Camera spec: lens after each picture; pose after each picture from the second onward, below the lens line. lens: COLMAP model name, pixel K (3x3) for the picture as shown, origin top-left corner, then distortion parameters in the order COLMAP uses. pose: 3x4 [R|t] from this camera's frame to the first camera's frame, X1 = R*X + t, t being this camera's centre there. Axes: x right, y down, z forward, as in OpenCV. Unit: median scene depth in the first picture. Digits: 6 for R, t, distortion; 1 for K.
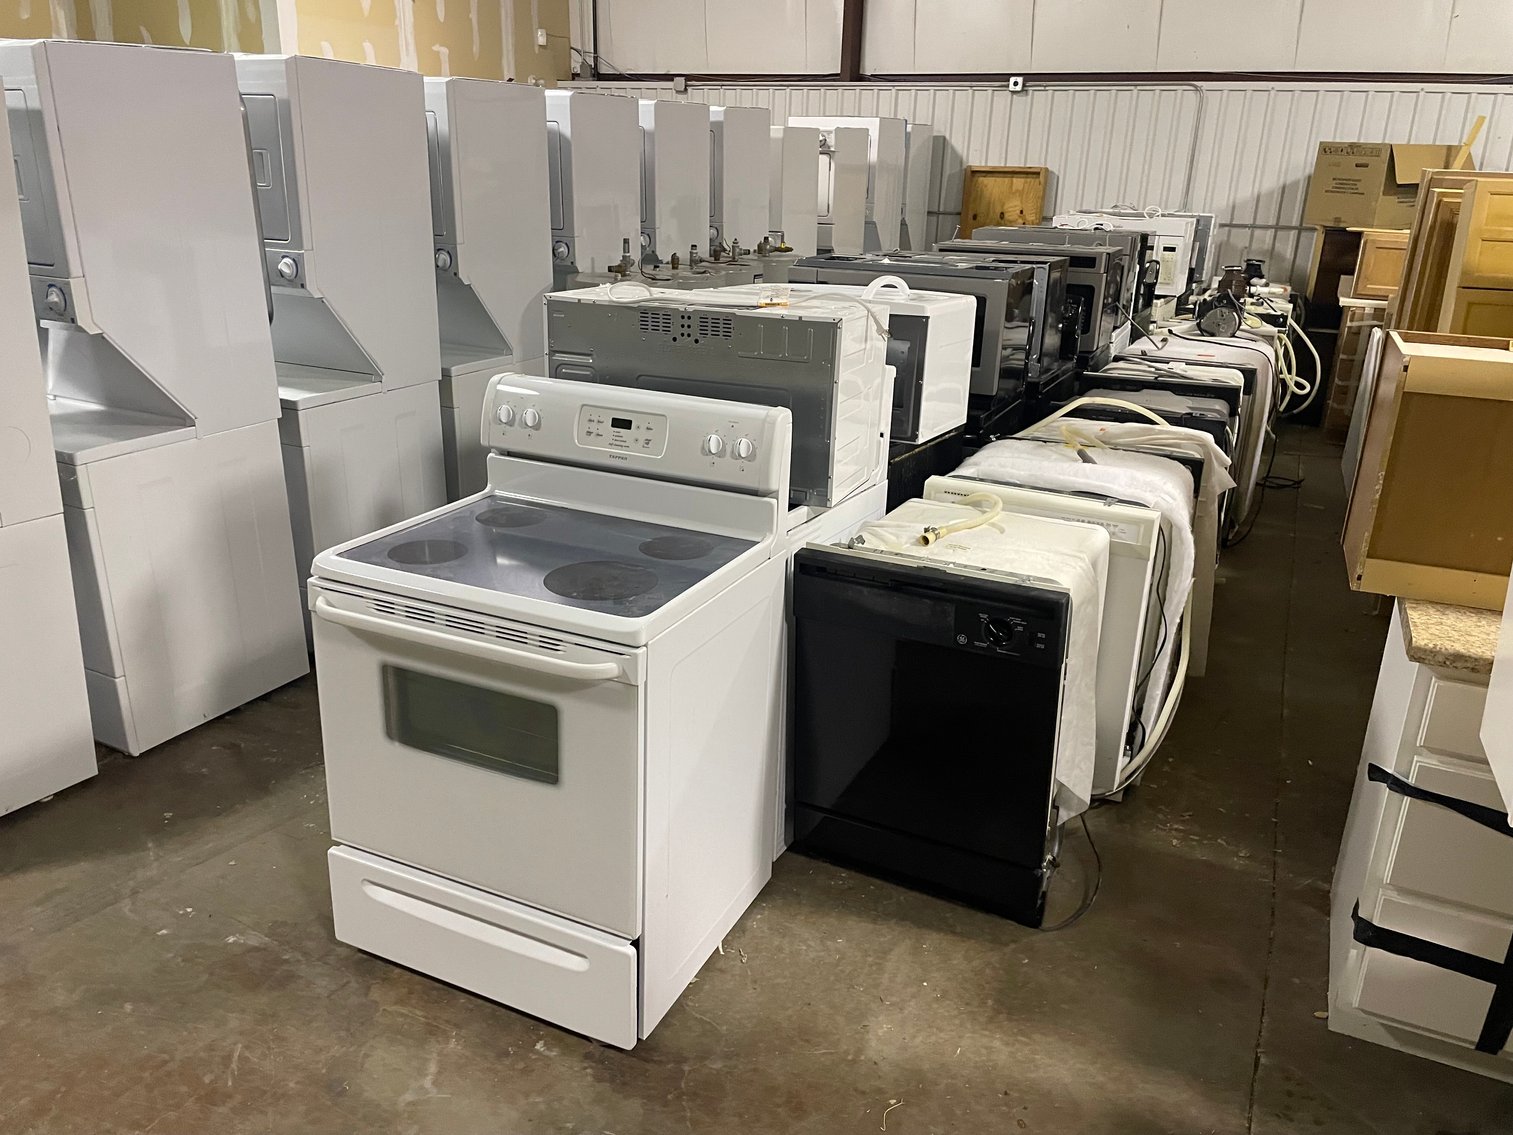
lens RADIAL K [[1109.3, 0, 756.5], [0, 1109.3, 567.5], [0, 0, 1]] dist [0.089789, -0.110474]
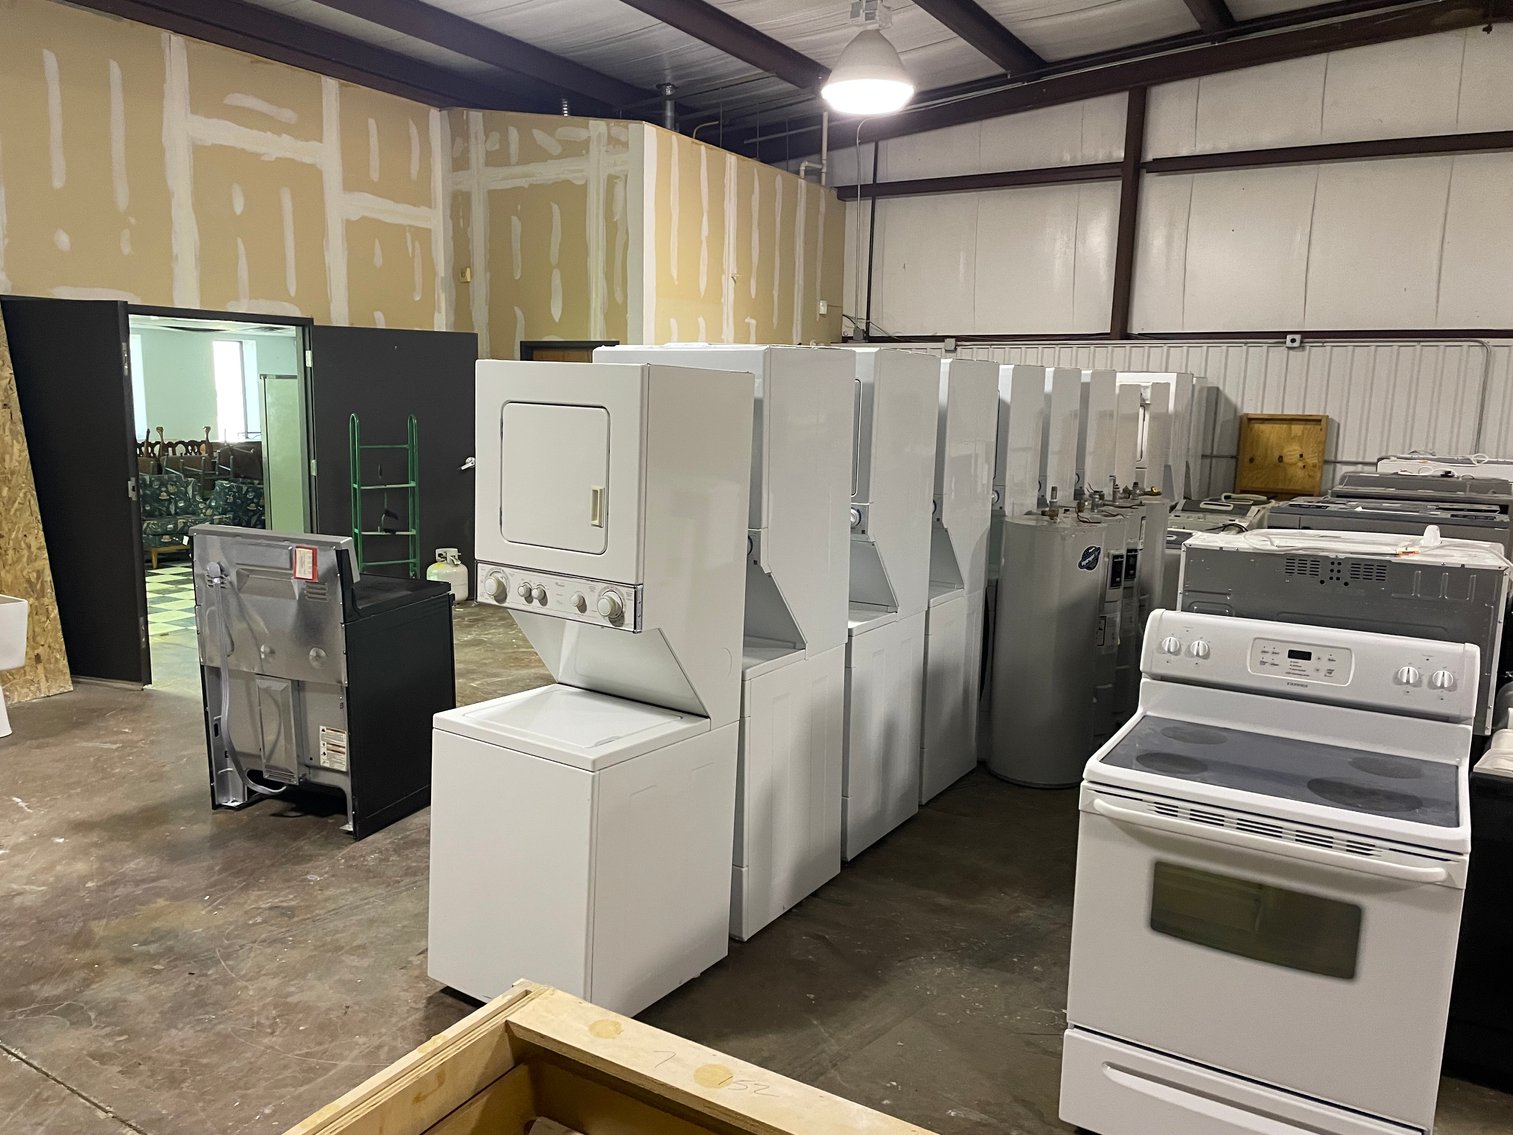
lens RADIAL K [[1116.5, 0, 750.5], [0, 1116.5, 592.1], [0, 0, 1]] dist [0.074133, -0.096794]
pose [[0.993189, 0.013227, -0.115762, -0.158611], [-0.033668, 0.983733, -0.176453, 0.008566], [0.111545, 0.179149, 0.977478, -0.057647]]
